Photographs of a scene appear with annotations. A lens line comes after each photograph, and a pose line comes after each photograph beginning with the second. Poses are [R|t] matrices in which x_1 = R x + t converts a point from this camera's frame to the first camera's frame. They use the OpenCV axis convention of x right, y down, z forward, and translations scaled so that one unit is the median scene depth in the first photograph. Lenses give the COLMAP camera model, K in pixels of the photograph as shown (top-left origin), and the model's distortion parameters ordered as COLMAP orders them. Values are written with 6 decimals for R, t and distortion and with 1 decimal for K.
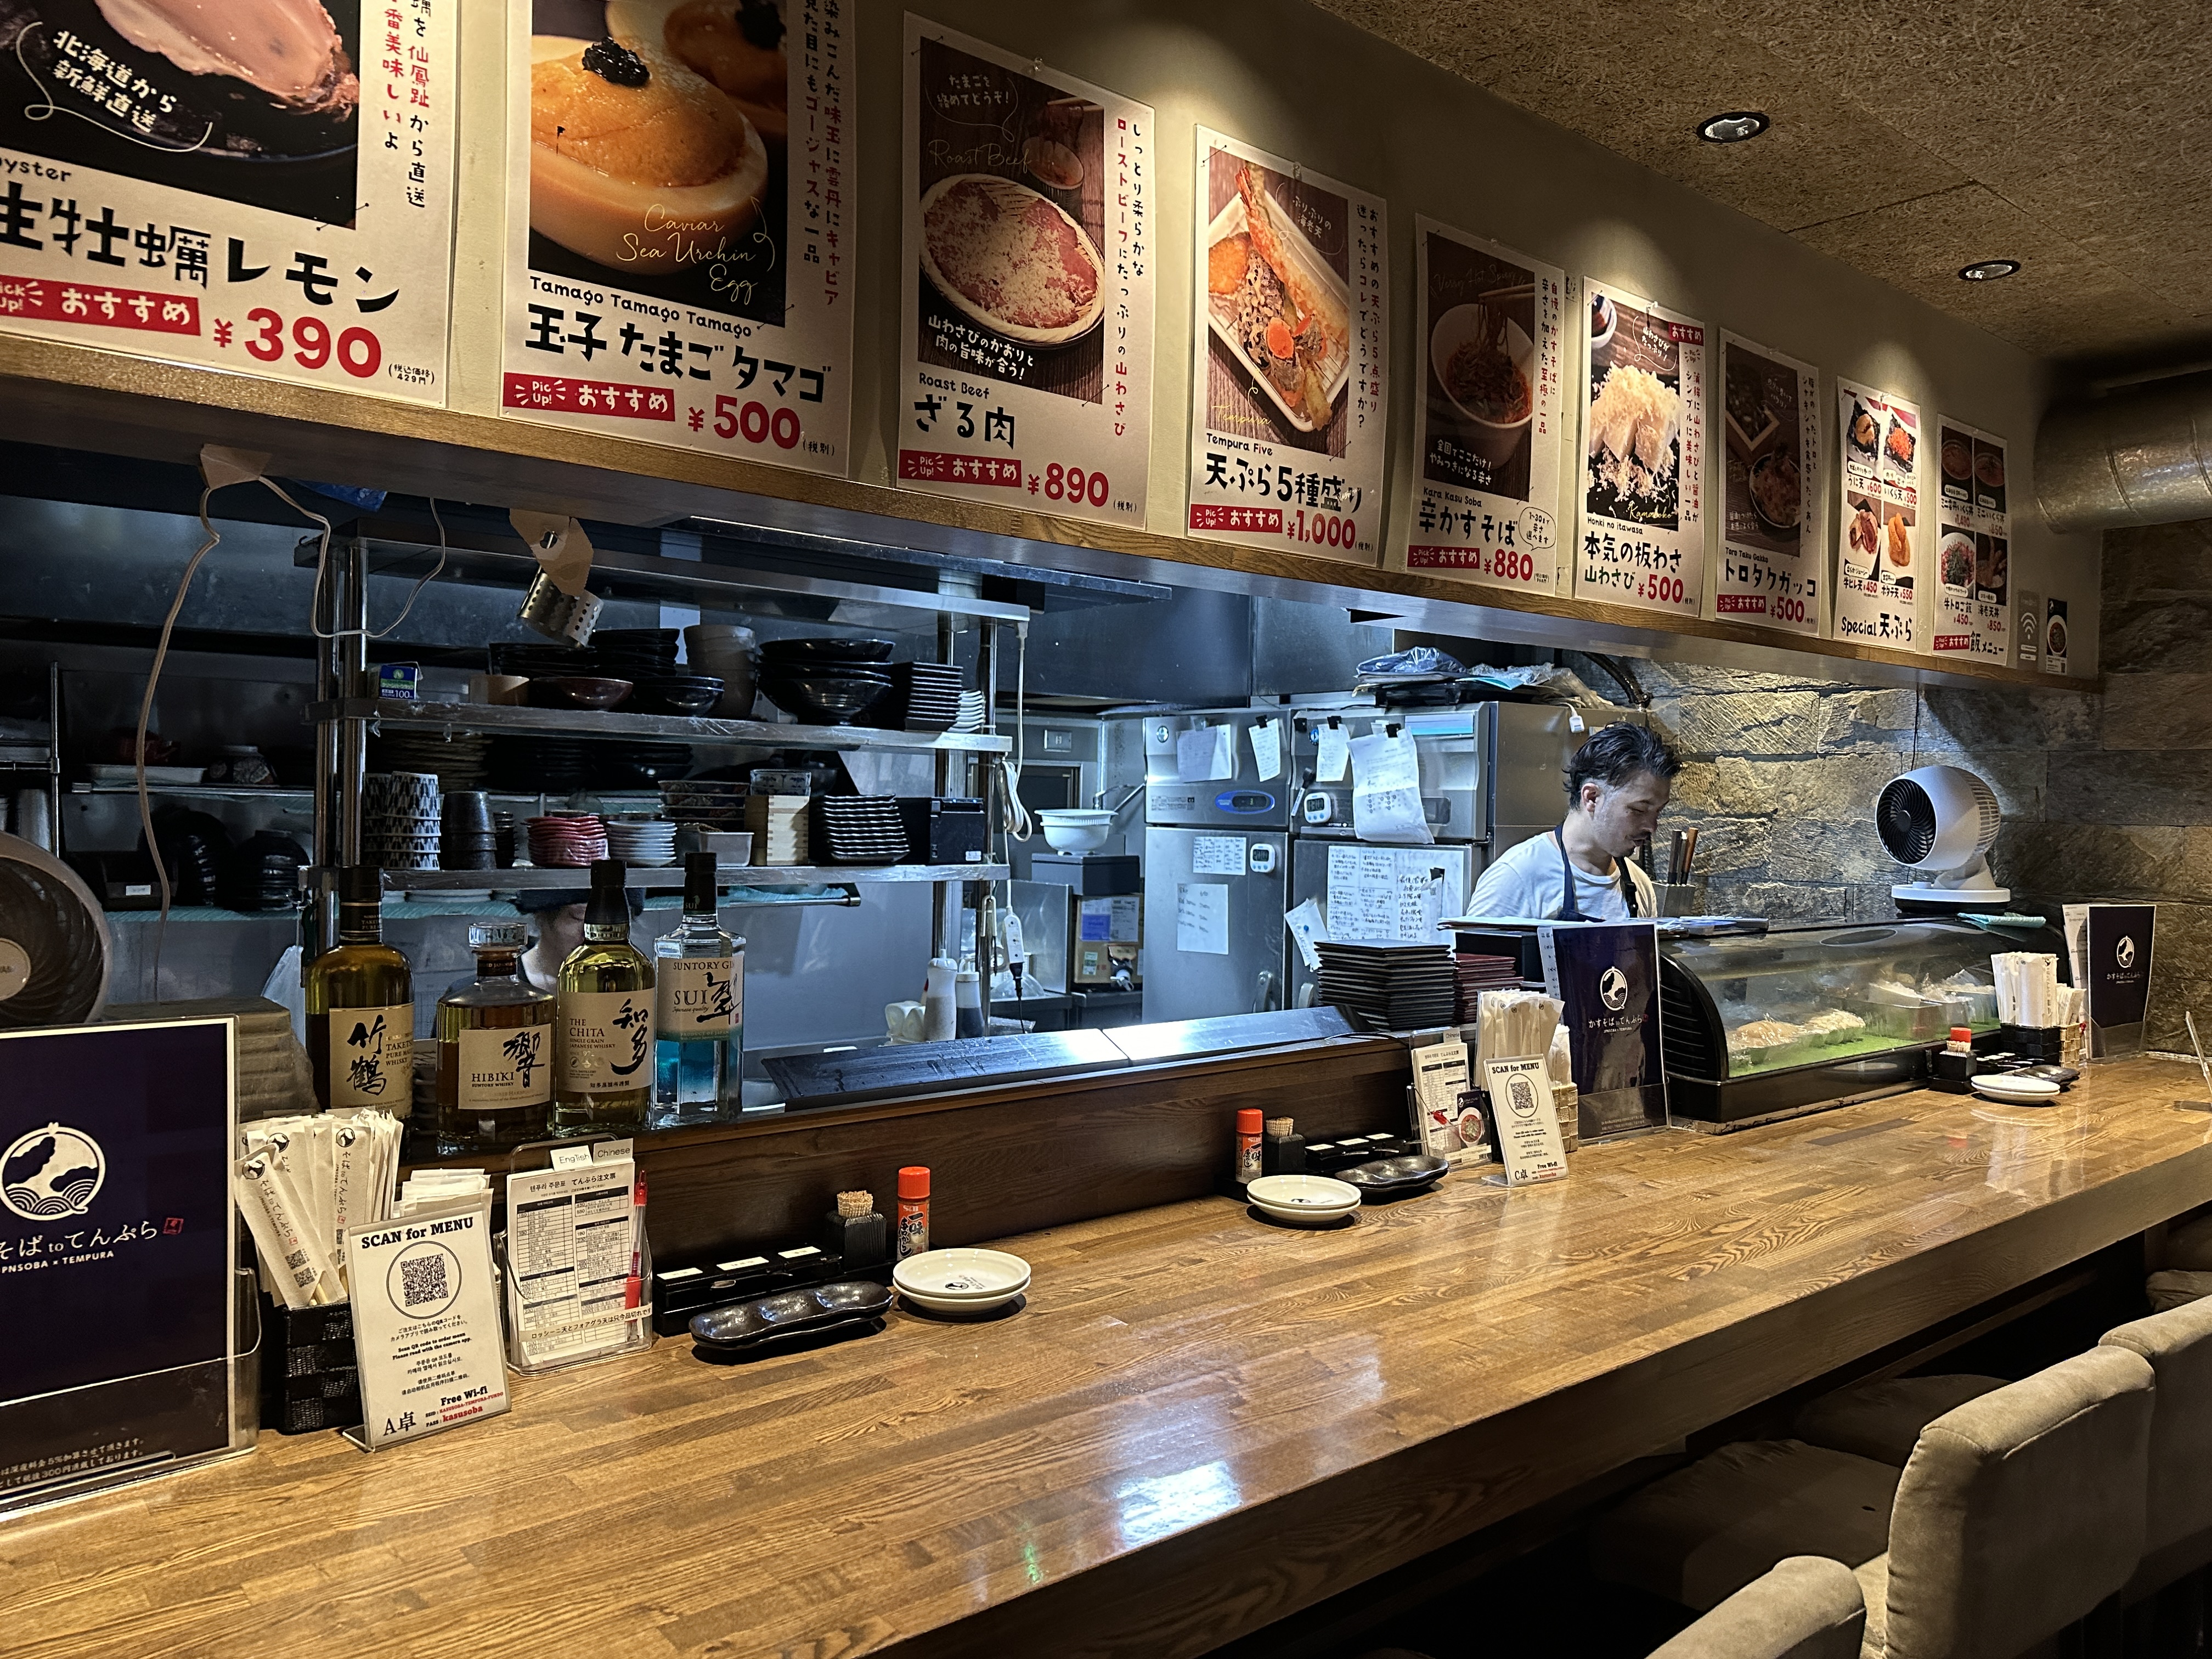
lens RADIAL K [[1538.6, 0, 1108.9], [0, 1538.6, 832.4], [0, 0, 1]] dist [0.003249, 0.001227]
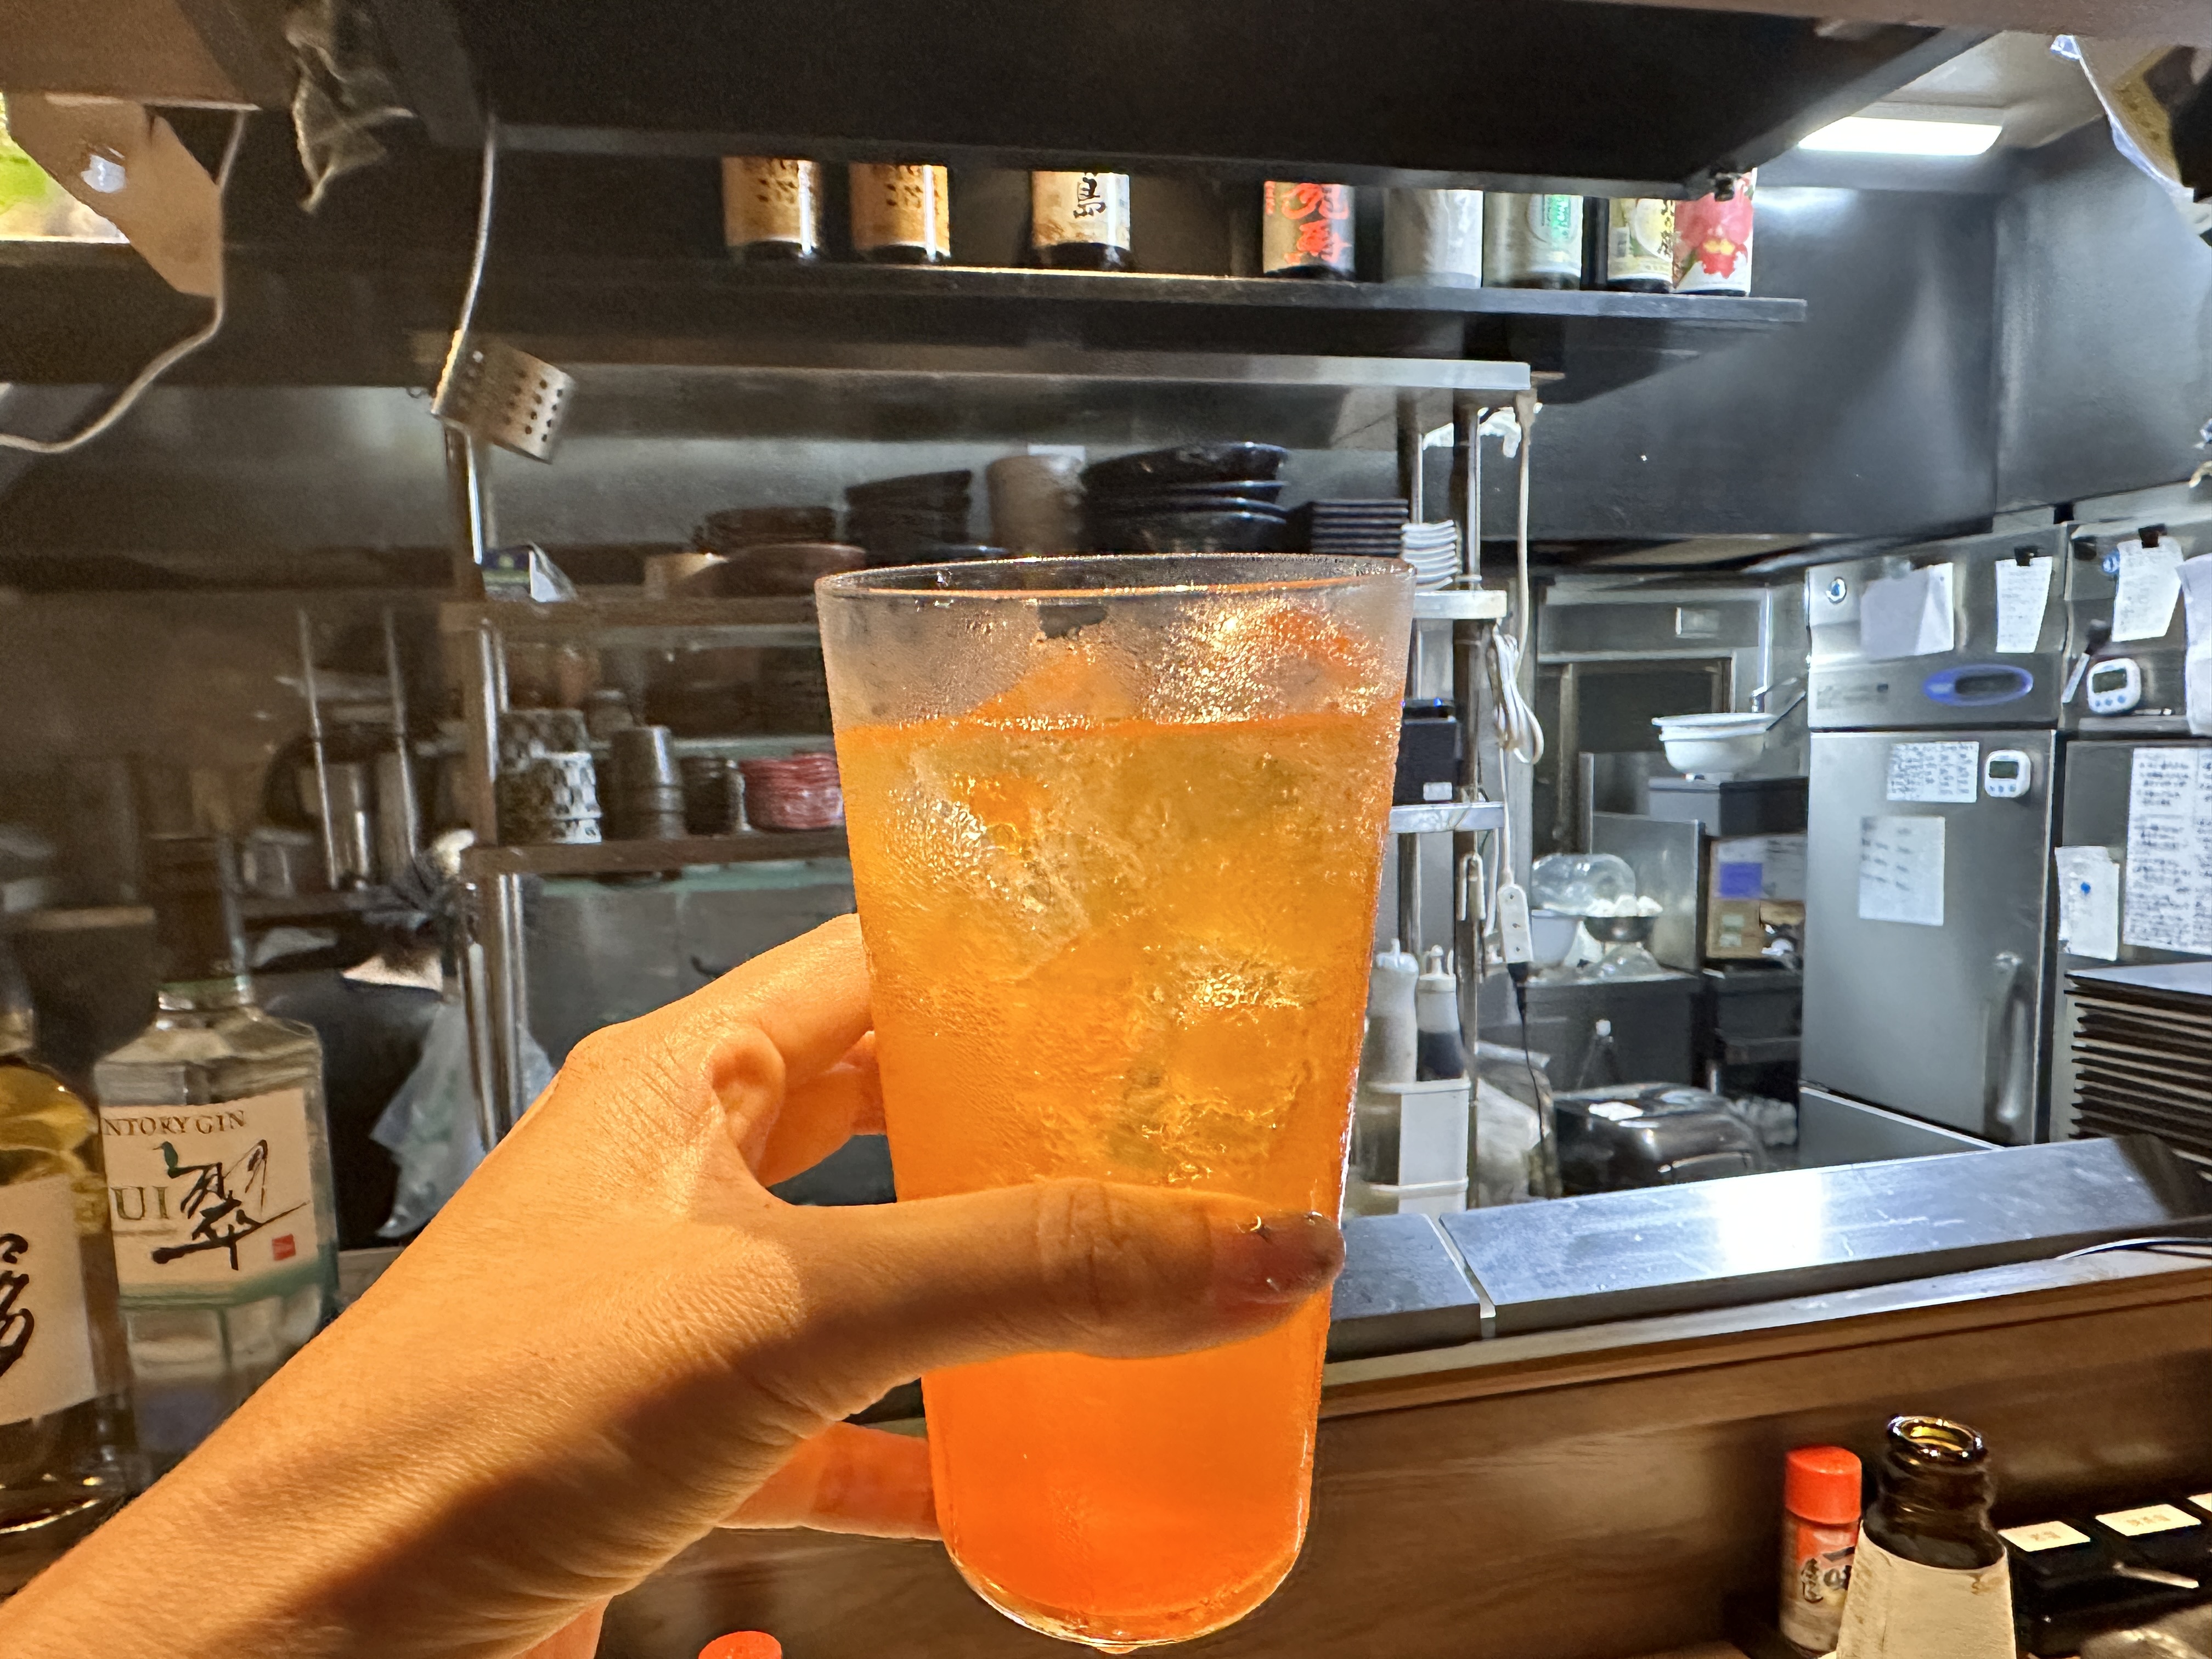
lens RADIAL K [[1439.6, 0, 1142.6], [0, 1439.6, 928.5], [0, 0, 1]] dist [-0.002373, 0.001405]
pose [[0.892248, 0.010071, -0.451433, 0.050868], [0.041623, 0.993660, 0.104435, 0.003461], [0.449623, -0.111972, 0.886172, 0.315311]]
